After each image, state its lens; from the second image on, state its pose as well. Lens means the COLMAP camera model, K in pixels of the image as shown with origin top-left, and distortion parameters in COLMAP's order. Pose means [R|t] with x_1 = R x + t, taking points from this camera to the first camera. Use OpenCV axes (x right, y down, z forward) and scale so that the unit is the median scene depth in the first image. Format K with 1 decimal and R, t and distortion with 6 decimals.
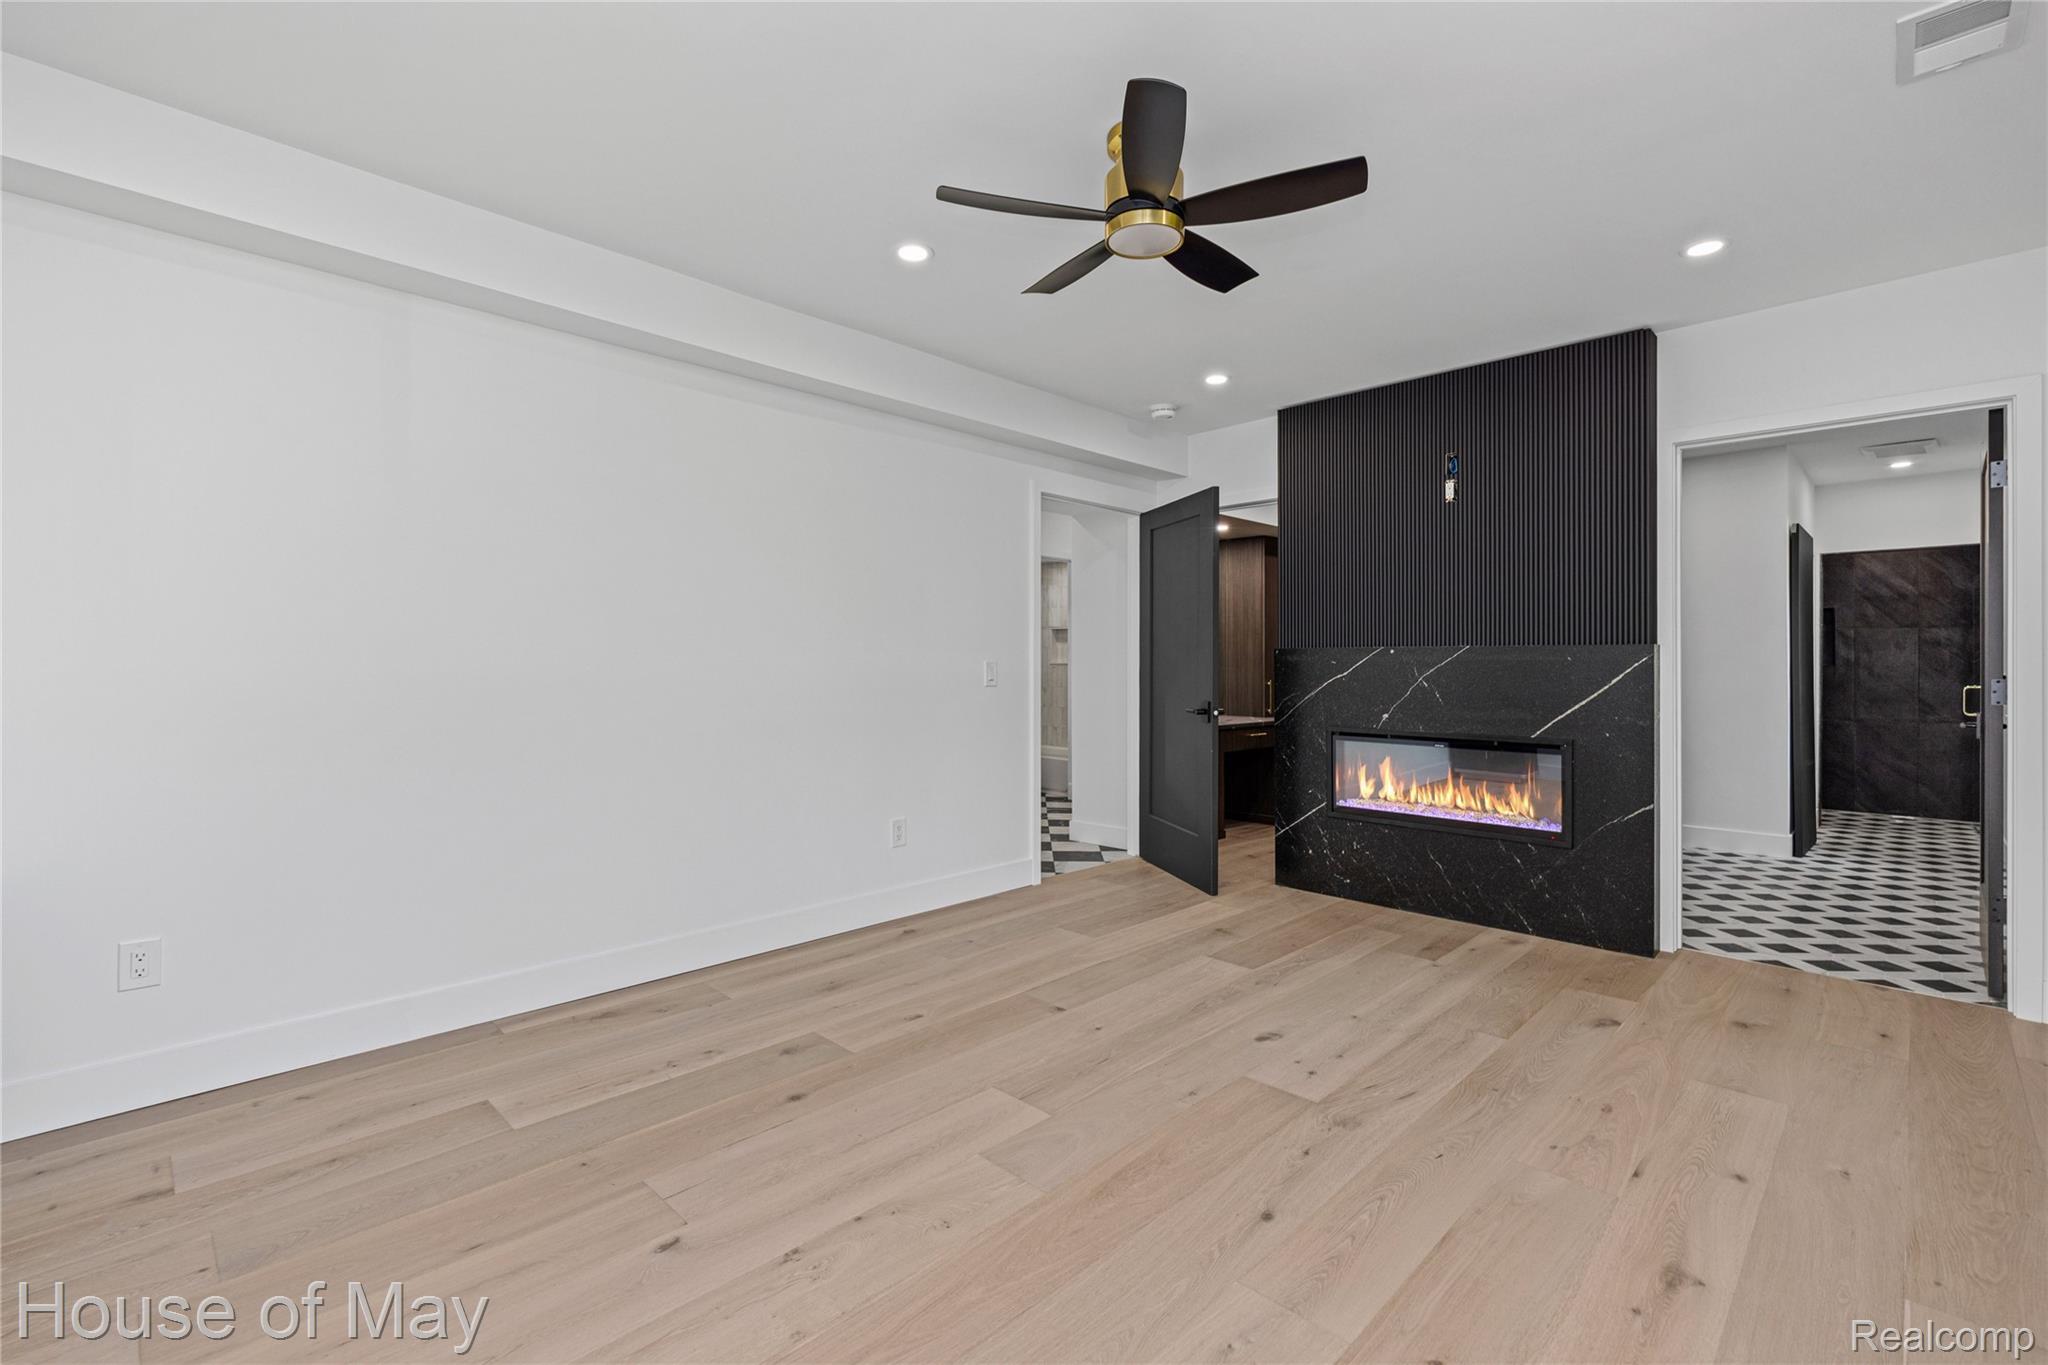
lens RADIAL K [[904.7, 0, 1017.7], [0, 904.7, 670.0], [0, 0, 1]] dist [0.008875, -0.003578]
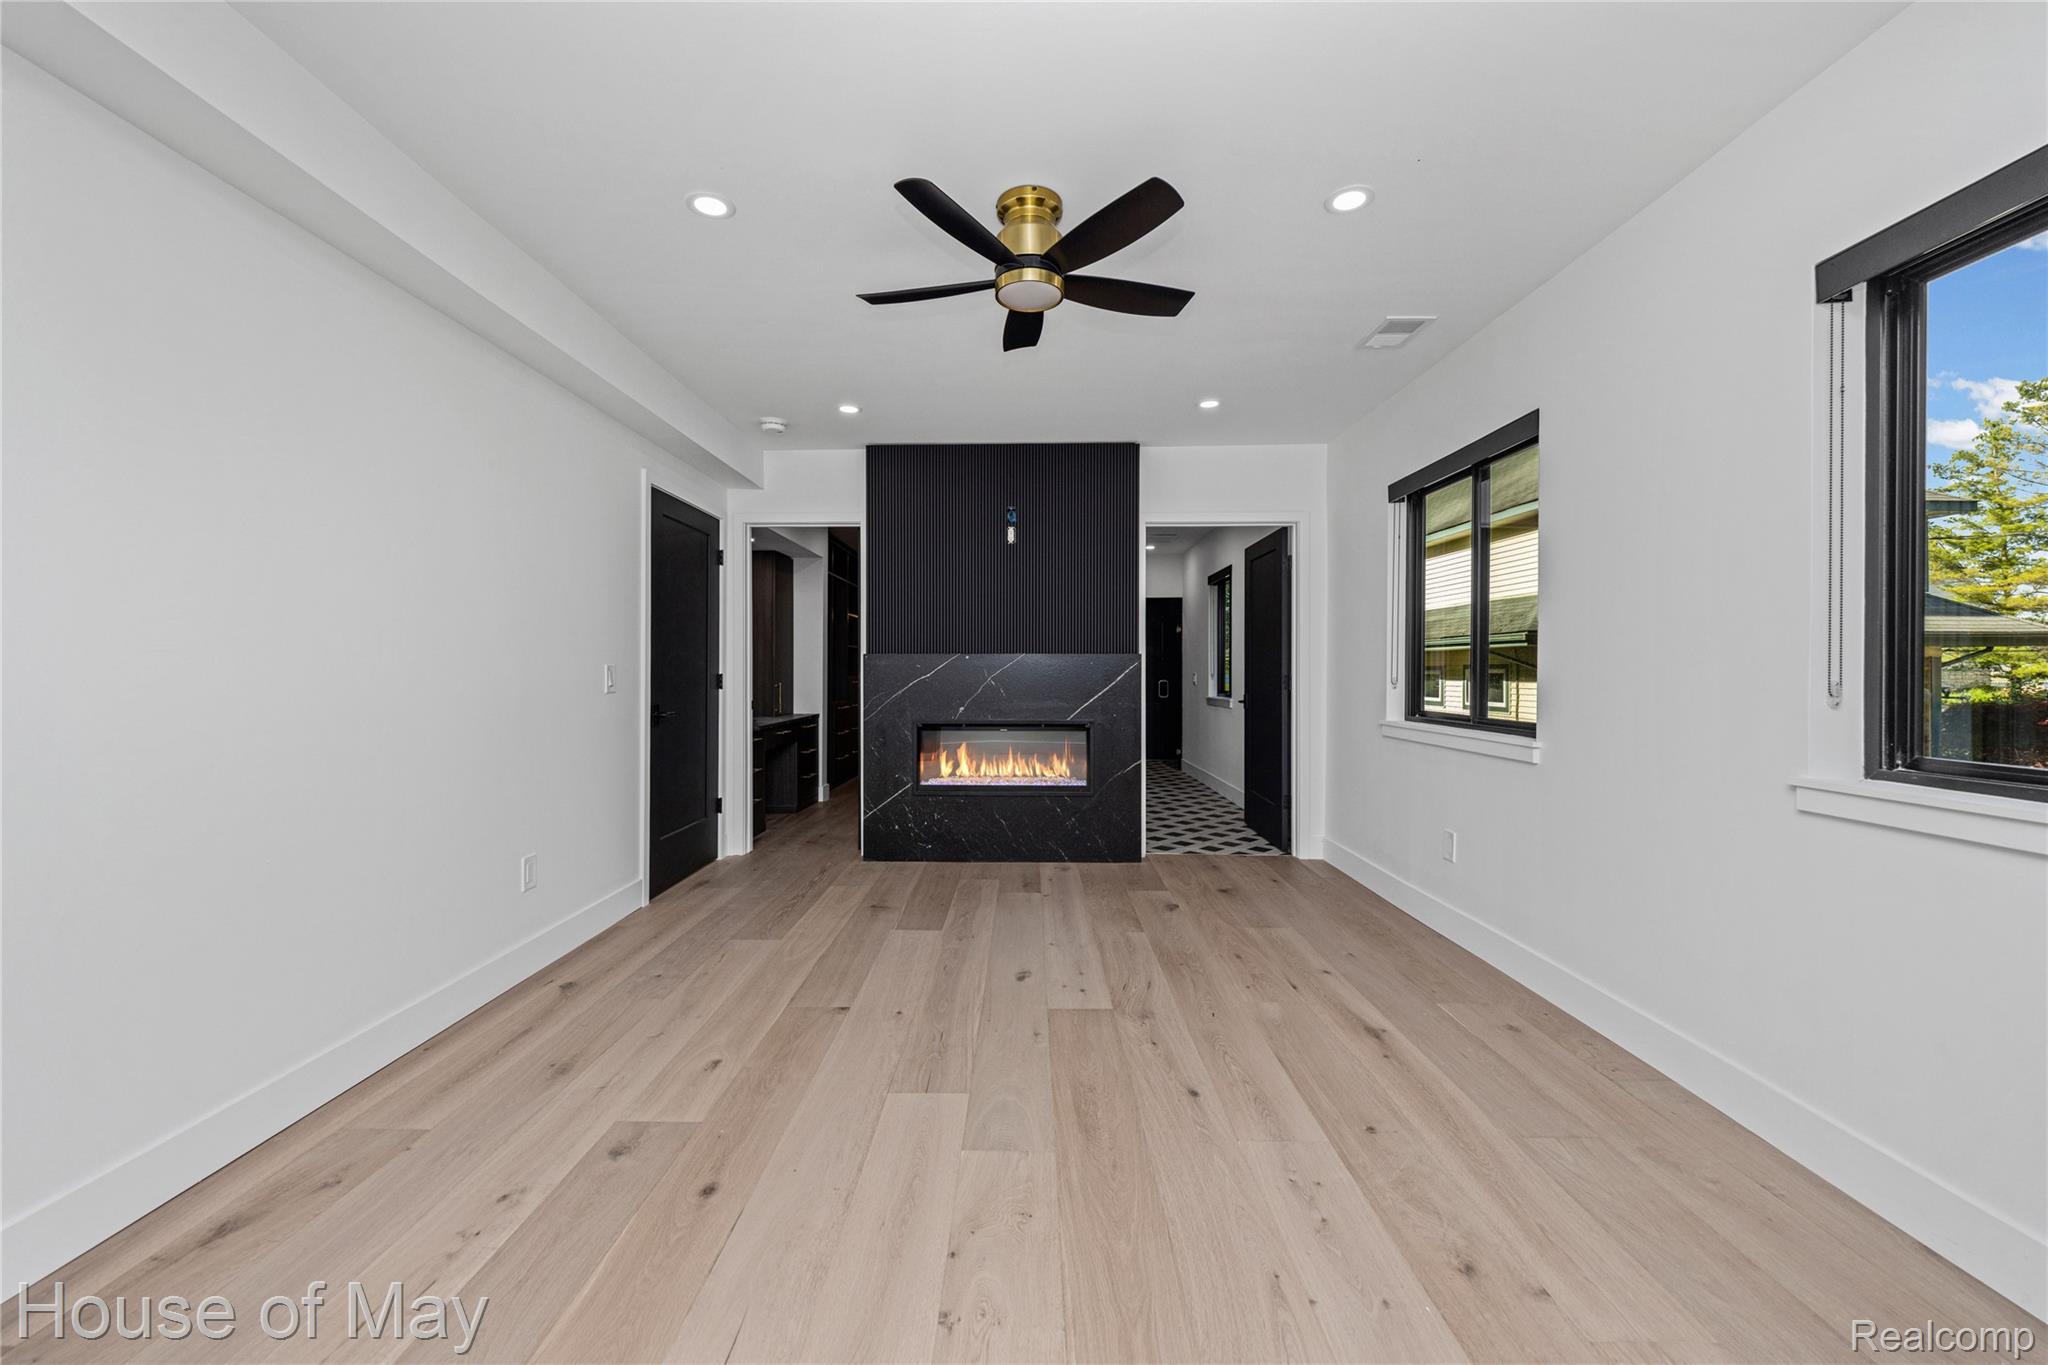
lens RADIAL K [[805.3, 0, 1017.5], [0, 805.3, 673.1], [0, 0, 1]] dist [0.001957, -0.001785]
pose [[0.719647, -0.008438, 0.694289, -0.373795], [0.007312, 0.999963, 0.004573, -0.003683], [-0.694301, 0.001786, 0.719682, 0.182463]]
